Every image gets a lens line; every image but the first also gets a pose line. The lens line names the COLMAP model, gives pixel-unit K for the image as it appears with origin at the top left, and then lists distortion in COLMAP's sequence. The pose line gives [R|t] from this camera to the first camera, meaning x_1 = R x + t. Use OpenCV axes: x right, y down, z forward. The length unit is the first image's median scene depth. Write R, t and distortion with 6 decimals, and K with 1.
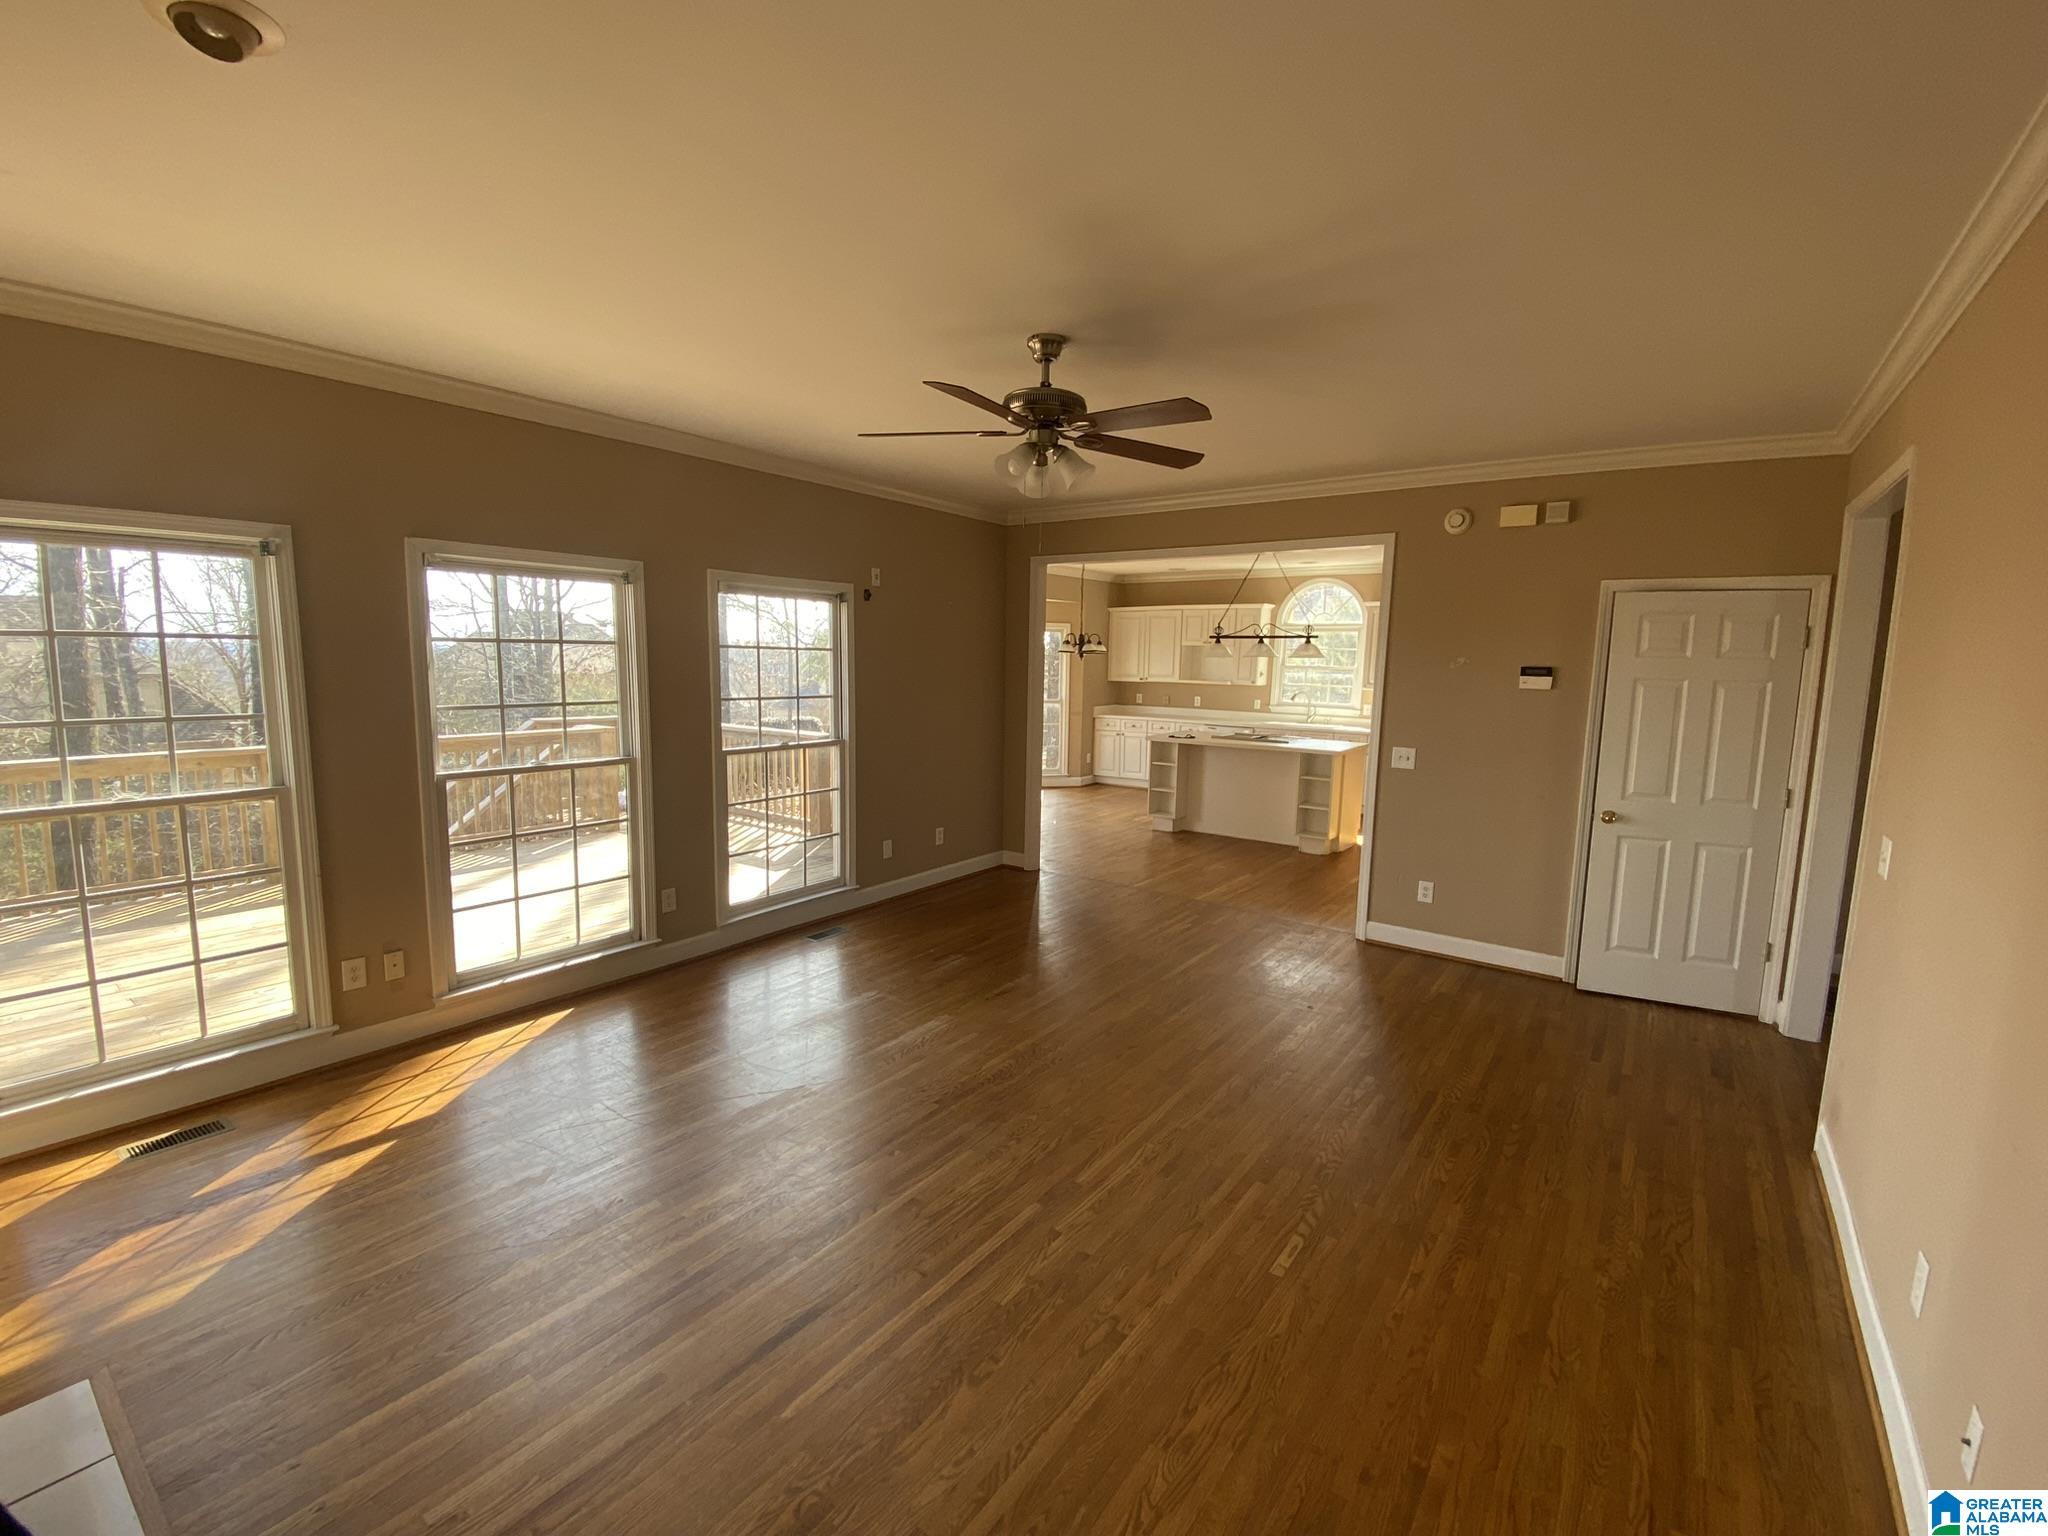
lens RADIAL K [[880.1, 0, 1024.0], [0, 880.1, 768.0], [0, 0, 1]] dist [-0.021357, -0.000121]
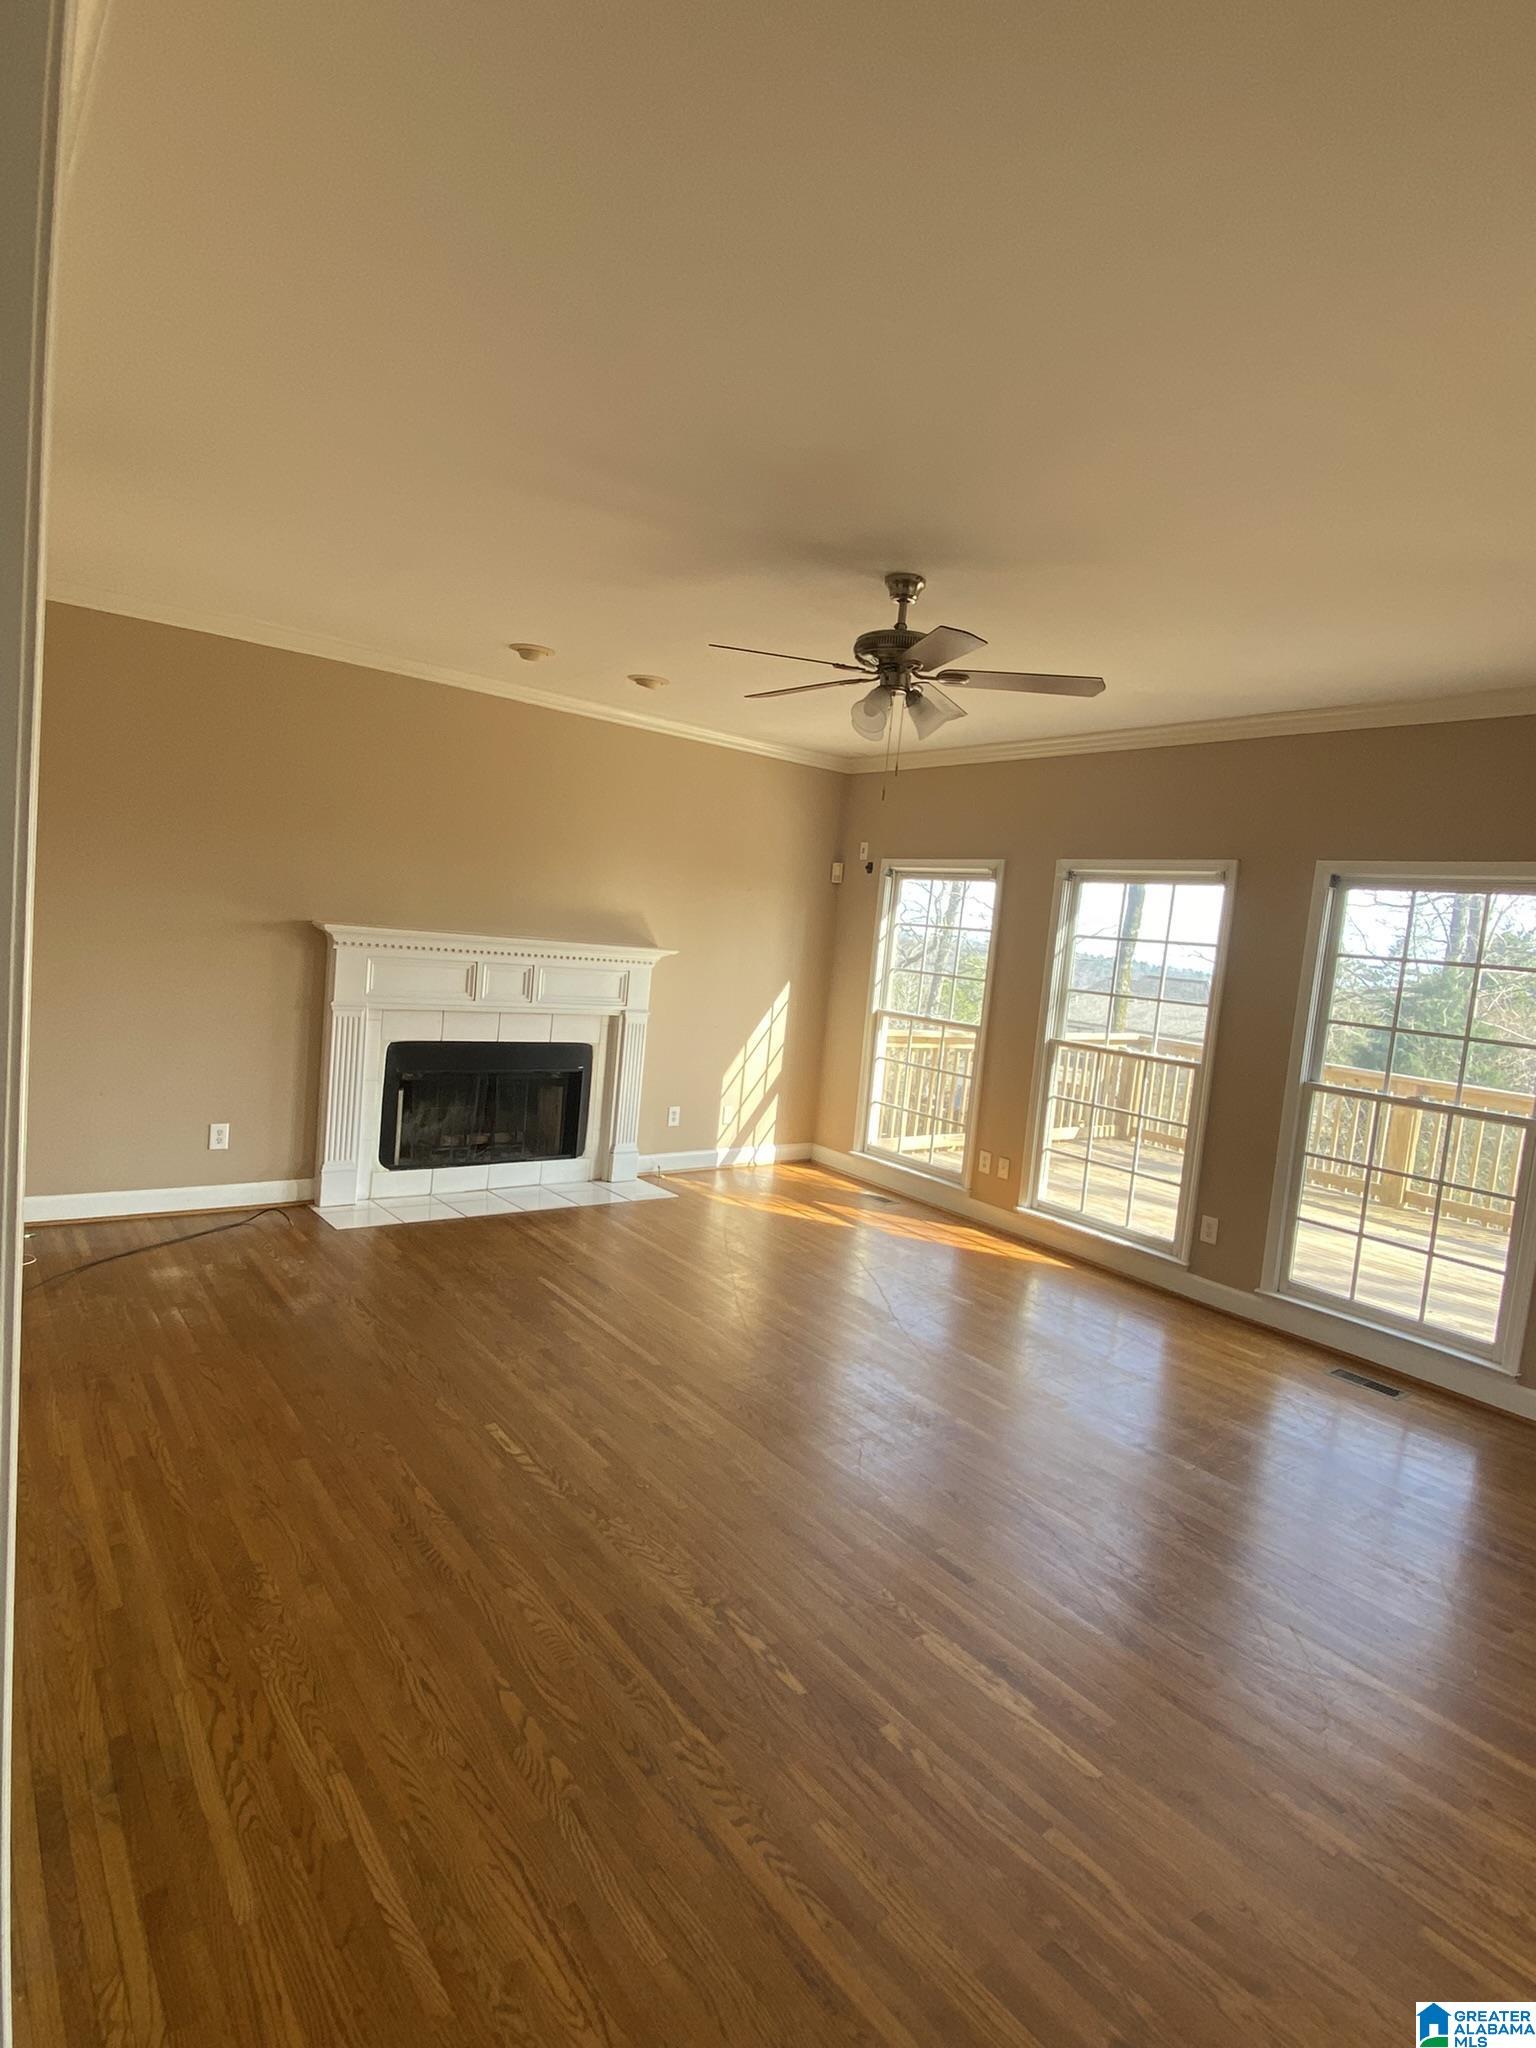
lens RADIAL K [[1087.8, 0, 768.0], [0, 1087.8, 1024.0], [0, 0, 1]] dist [-0.001169, -0.000188]
pose [[-0.269662, 0.046695, -0.961822, 1.166597], [-0.222614, 0.968744, 0.109444, -0.110050], [0.936870, 0.243628, -0.250838, 1.212434]]
